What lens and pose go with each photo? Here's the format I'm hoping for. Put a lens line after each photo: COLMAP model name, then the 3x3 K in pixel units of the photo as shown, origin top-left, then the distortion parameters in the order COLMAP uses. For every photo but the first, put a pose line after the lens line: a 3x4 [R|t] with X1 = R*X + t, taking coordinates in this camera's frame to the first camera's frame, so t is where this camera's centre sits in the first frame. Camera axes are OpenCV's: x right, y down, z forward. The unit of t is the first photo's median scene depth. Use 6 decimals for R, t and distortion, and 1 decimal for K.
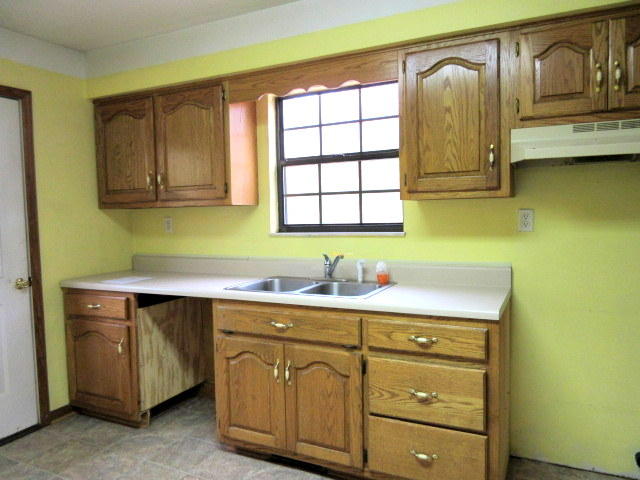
lens RADIAL K [[468.1, 0, 315.9], [0, 468.1, 238.5], [0, 0, 1]] dist [-0.001447, 0.005237]
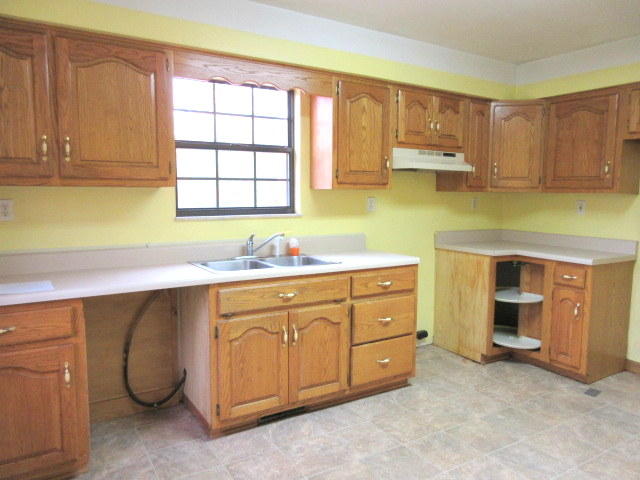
lens RADIAL K [[468.1, 0, 315.9], [0, 468.1, 238.5], [0, 0, 1]] dist [-0.001447, 0.005237]
pose [[0.536484, -0.054415, 0.842154, -0.957672], [0.033771, 0.998504, 0.043004, 0.000160], [-0.843234, 0.005369, 0.537520, 0.317296]]
